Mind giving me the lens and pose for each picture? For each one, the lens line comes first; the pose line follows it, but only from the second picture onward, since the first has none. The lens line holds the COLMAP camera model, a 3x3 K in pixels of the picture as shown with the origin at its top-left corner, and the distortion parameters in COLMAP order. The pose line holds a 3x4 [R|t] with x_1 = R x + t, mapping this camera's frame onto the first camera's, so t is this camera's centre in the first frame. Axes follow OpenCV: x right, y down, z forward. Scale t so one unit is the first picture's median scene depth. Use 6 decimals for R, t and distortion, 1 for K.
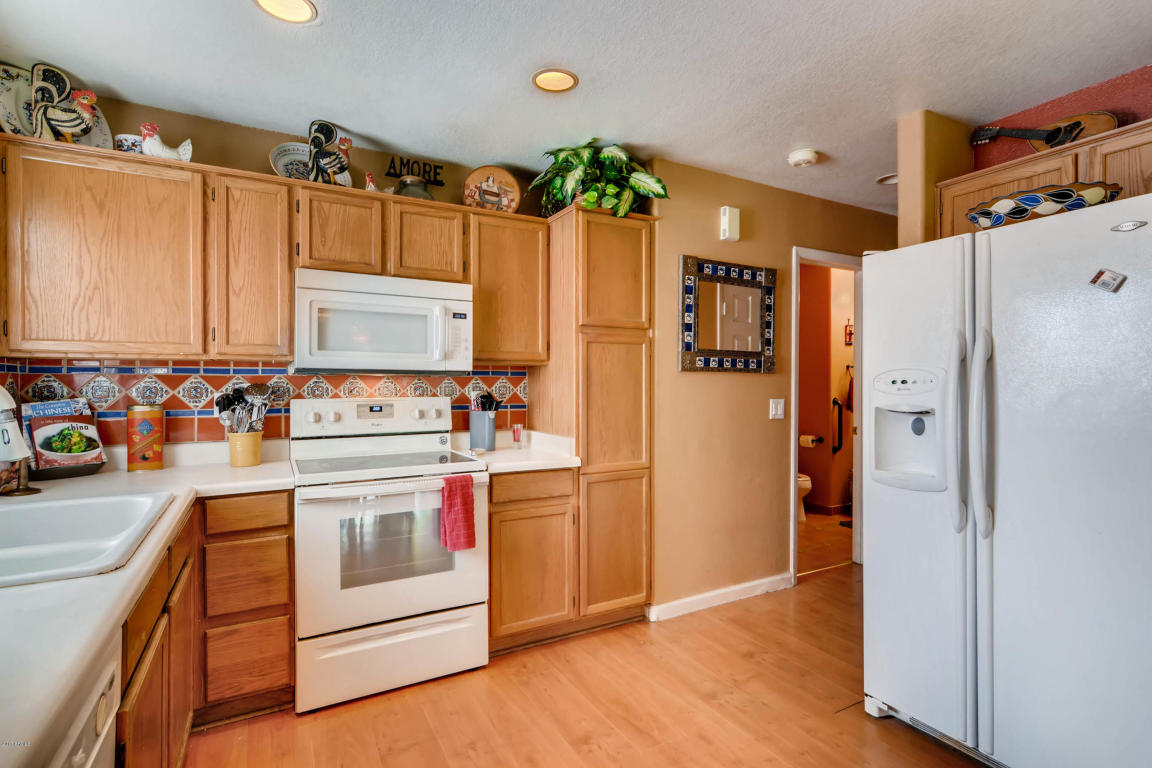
lens RADIAL K [[565.3, 0, 575.7], [0, 565.3, 382.0], [0, 0, 1]] dist [0.003885, -0.000312]
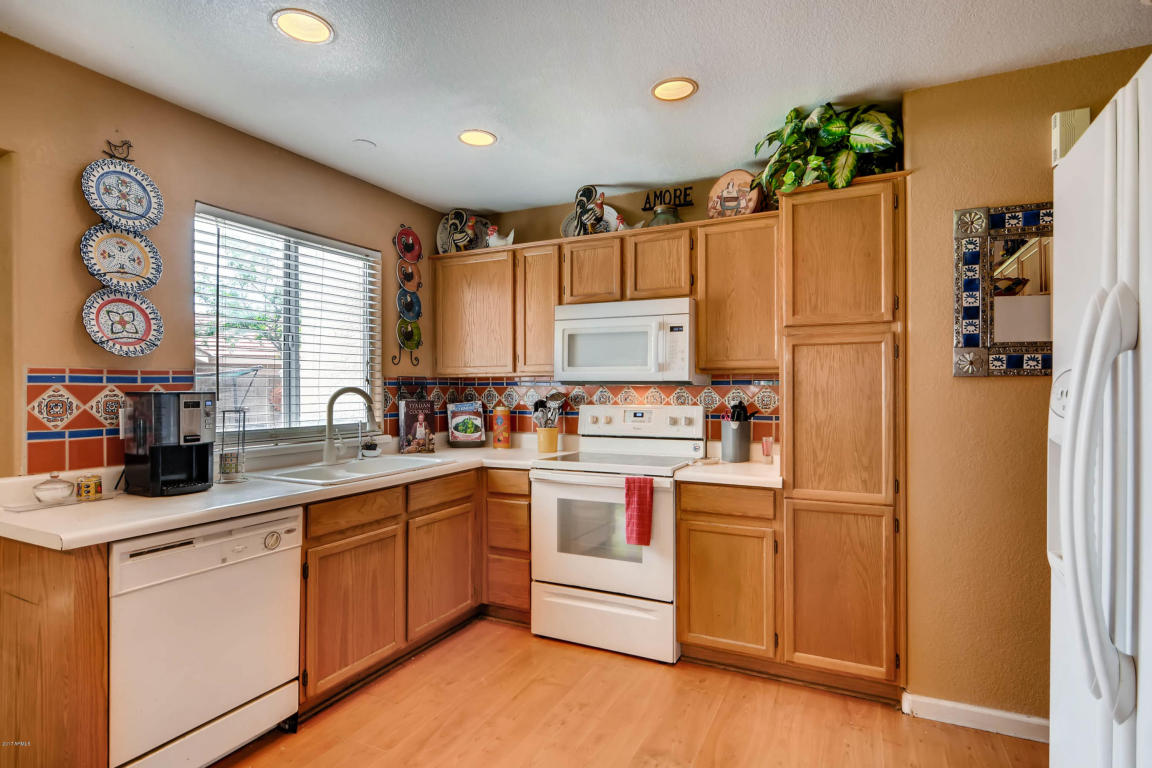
lens RADIAL K [[581.2, 0, 575.7], [0, 581.2, 387.5], [0, 0, 1]] dist [-0.005198, 0.000371]
pose [[0.566010, -0.003426, -0.824391, 0.598438], [0.000803, 0.999993, -0.003604, -0.004150], [0.824398, 0.001378, 0.566009, 0.238486]]
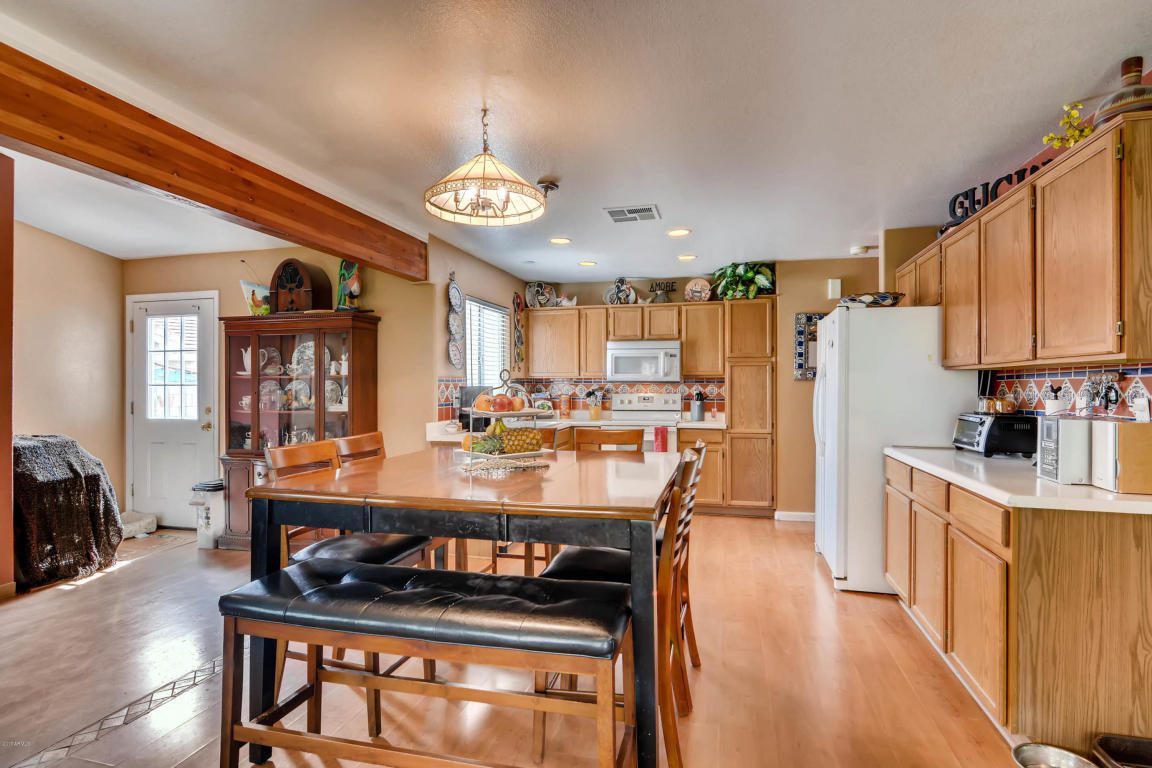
lens RADIAL K [[581.2, 0, 579.6], [0, 581.2, 386.3], [0, 0, 1]] dist [-0.005198, 0.000371]
pose [[0.725653, -0.001289, -0.688060, 1.092628], [0.000525, 0.999999, -0.001320, 0.002174], [0.688061, 0.000597, 0.725653, -0.880486]]
